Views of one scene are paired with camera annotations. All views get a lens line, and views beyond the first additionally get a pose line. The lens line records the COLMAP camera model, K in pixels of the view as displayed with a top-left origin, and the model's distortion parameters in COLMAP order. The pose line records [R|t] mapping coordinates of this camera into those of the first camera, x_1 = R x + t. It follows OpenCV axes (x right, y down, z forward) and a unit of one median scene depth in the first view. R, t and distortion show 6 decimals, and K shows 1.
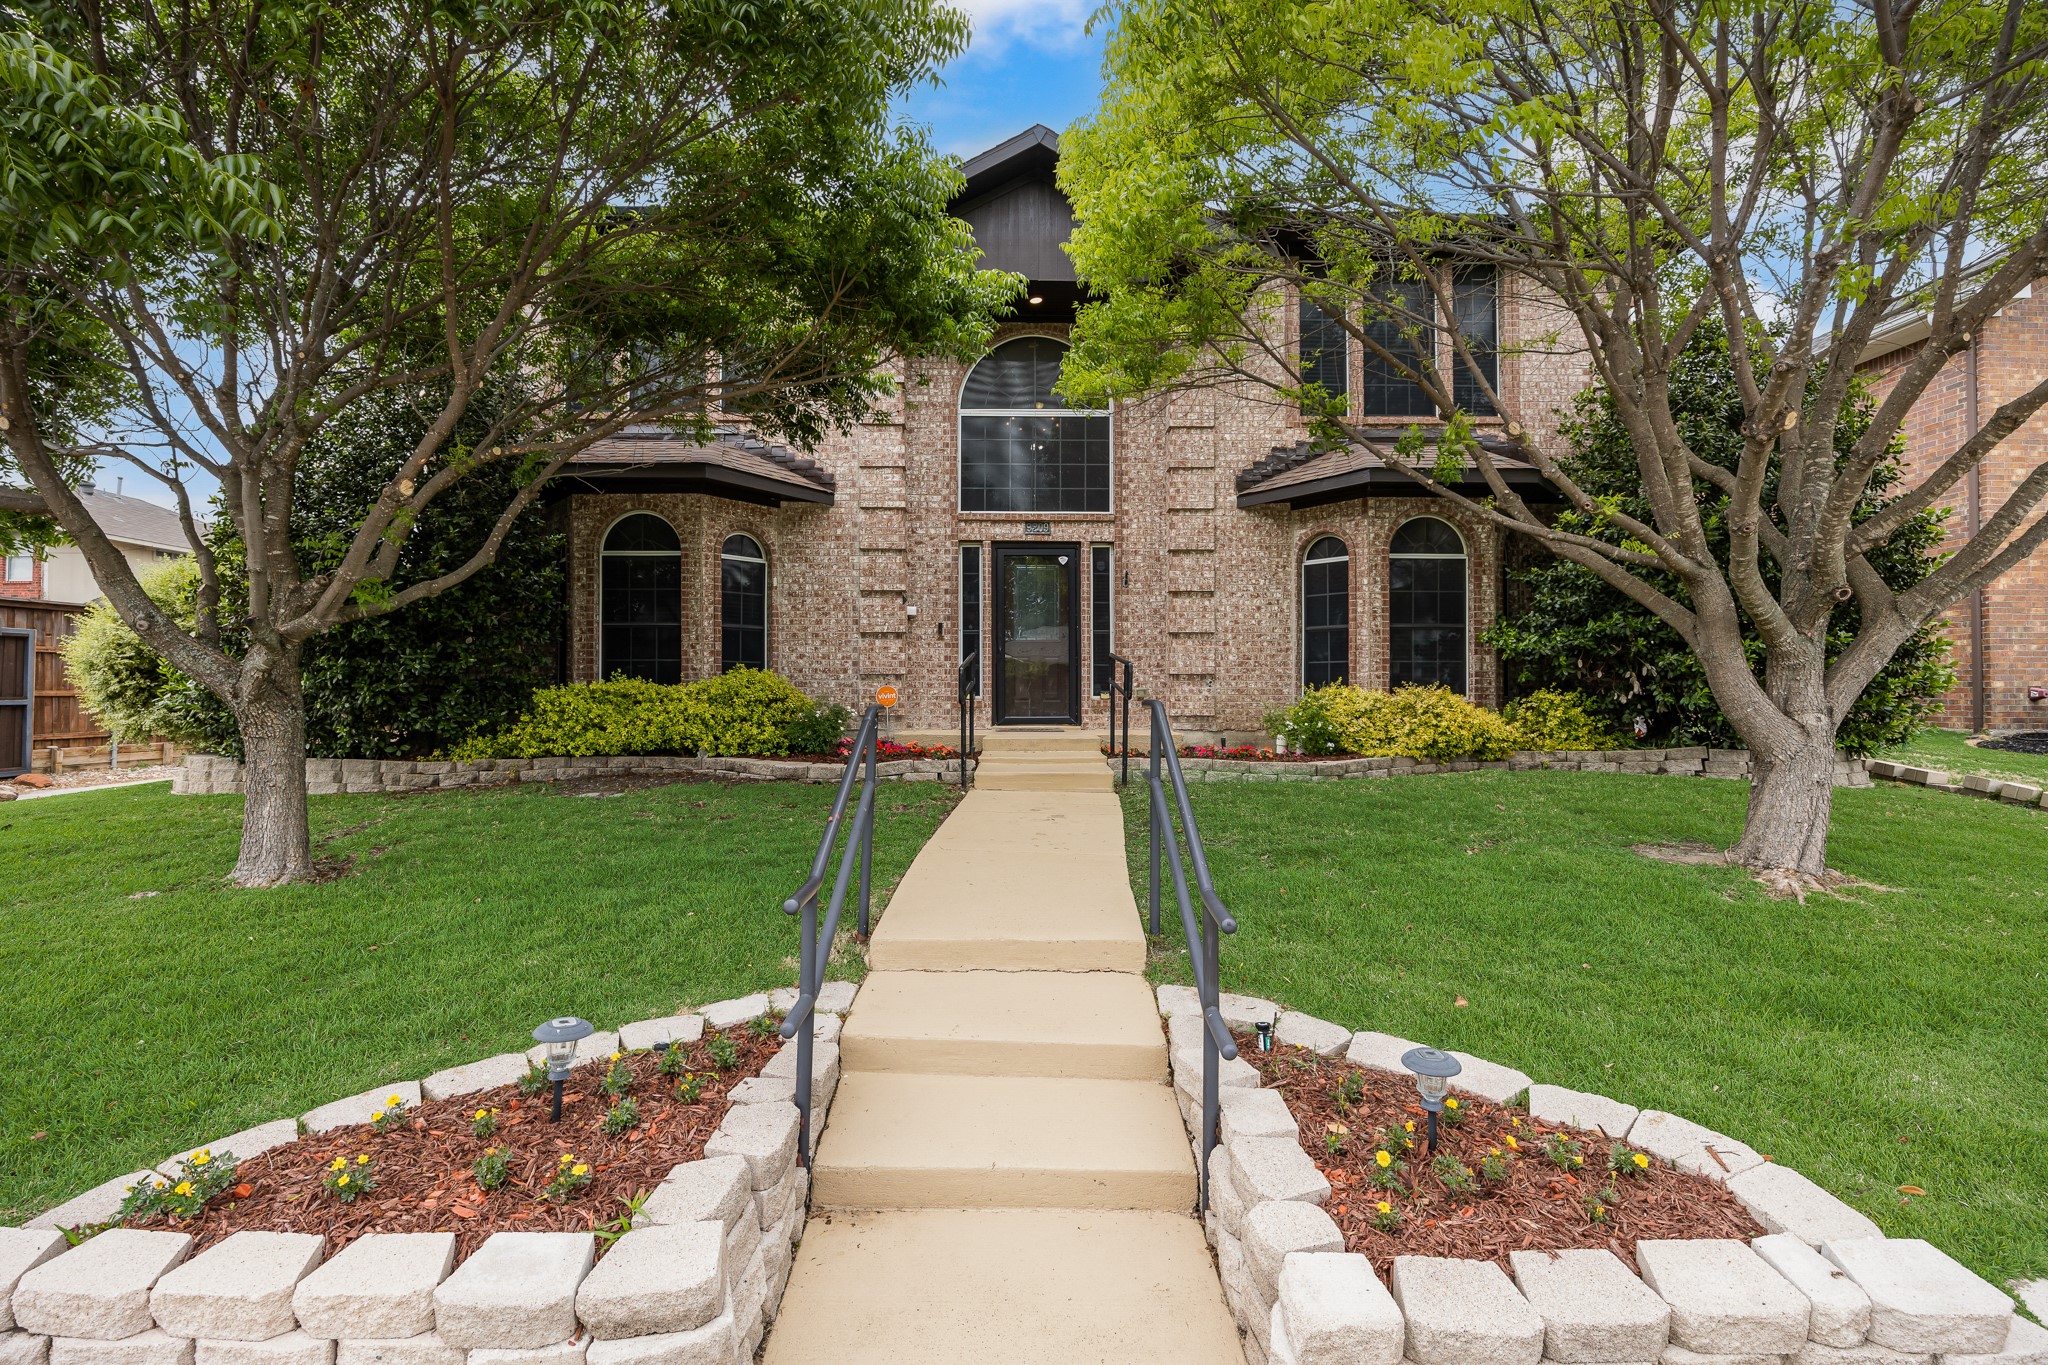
lens RADIAL K [[880.2, 0, 1024.0], [0, 880.2, 682.5], [0, 0, 1]] dist [-0.008328, 0.000131]
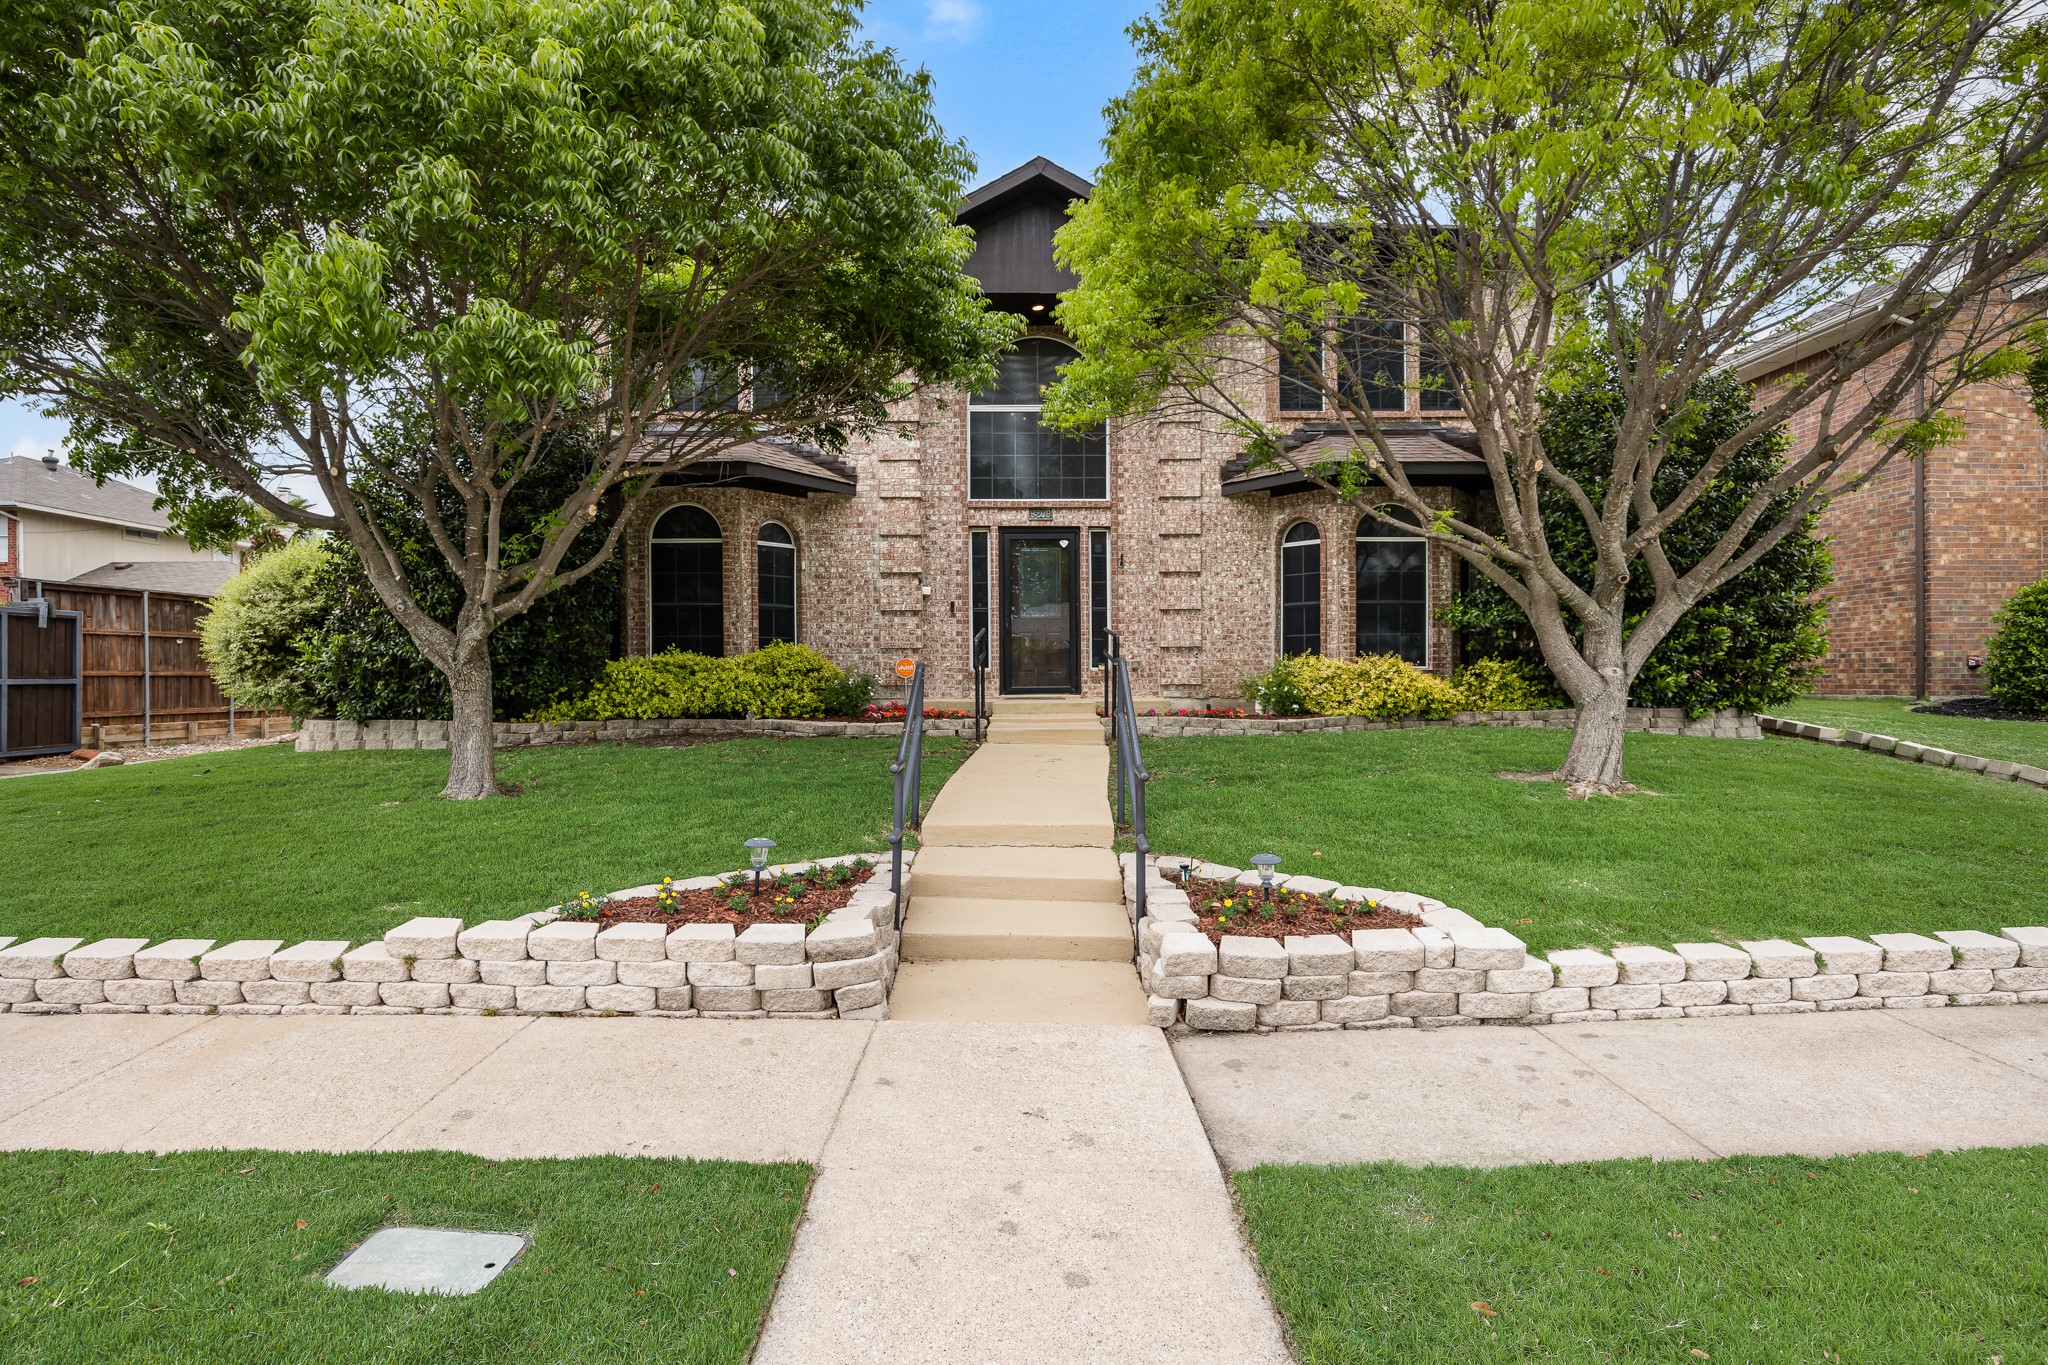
lens RADIAL K [[998.7, 0, 1024.0], [0, 998.7, 682.5], [0, 0, 1]] dist [-0.005624, -0.000777]
pose [[0.999972, -0.004599, -0.005819, 0.001262], [0.004692, 0.999860, 0.016050, 0.014985], [0.005745, -0.016077, 0.999854, -0.270254]]
